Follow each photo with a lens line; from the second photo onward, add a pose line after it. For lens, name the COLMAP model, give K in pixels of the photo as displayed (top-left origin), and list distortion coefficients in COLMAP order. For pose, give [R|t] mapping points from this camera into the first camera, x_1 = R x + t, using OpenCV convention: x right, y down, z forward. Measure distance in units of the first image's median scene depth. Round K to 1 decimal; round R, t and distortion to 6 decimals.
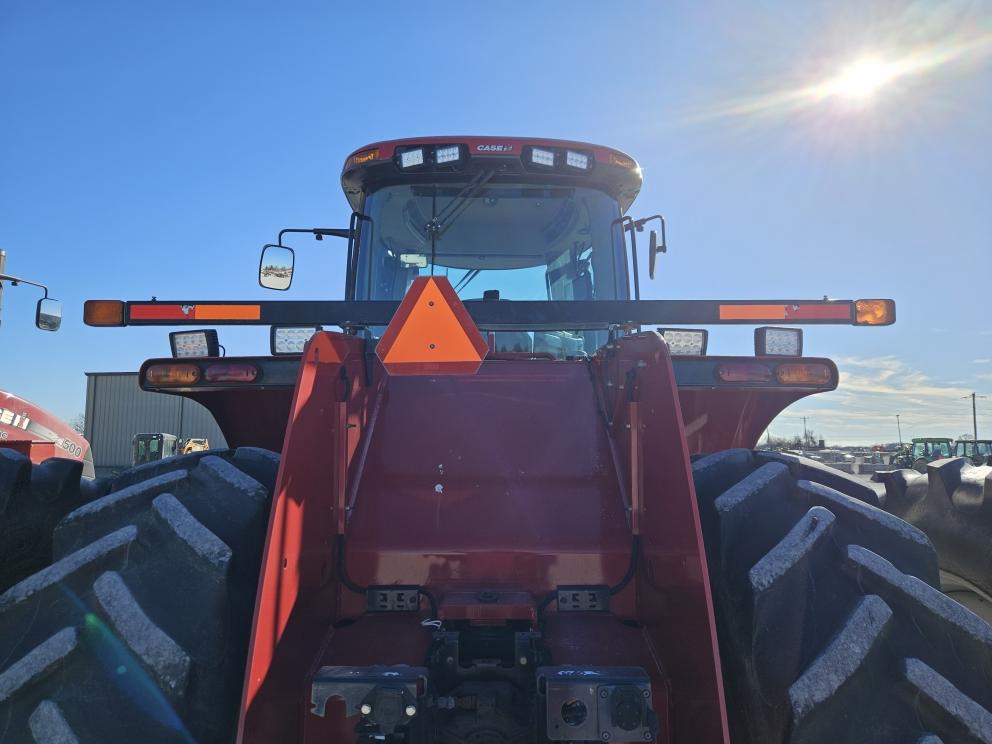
lens RADIAL K [[670.7, 0, 493.4], [0, 670.7, 371.3], [0, 0, 1]] dist [0.041372, -0.015096]
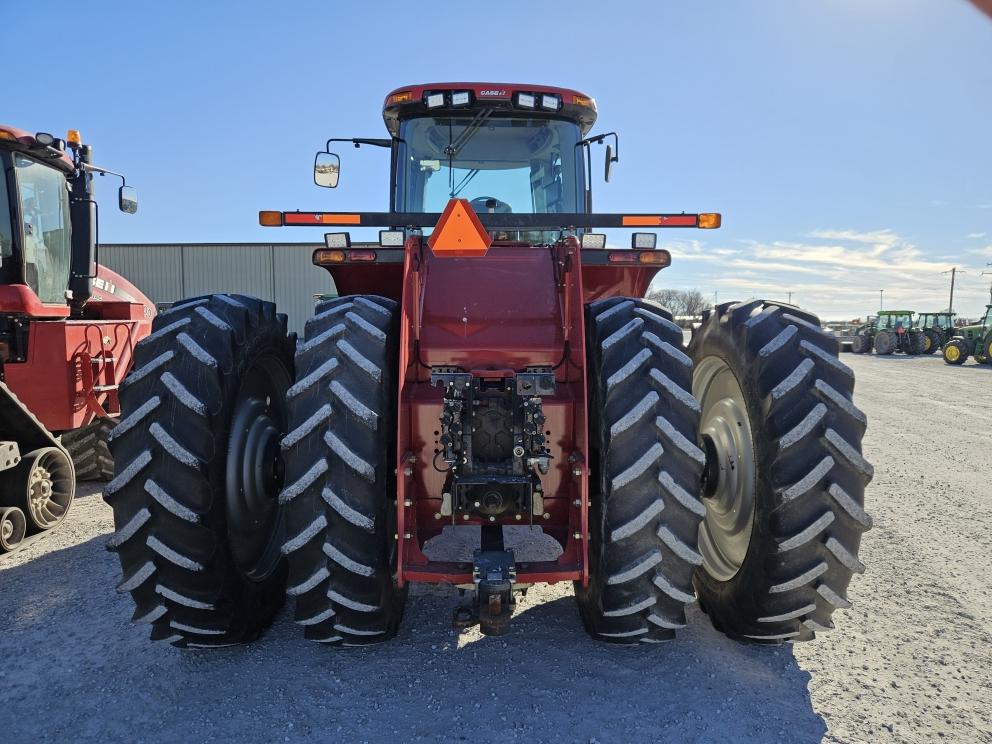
lens RADIAL K [[670.7, 0, 498.8], [0, 670.7, 389.8], [0, 0, 1]] dist [0.041372, -0.015096]
pose [[0.999737, 0.000326, 0.022935, -0.018468], [-0.005142, 0.977634, 0.210248, -0.016306], [-0.022353, -0.210311, 0.977379, -0.537154]]
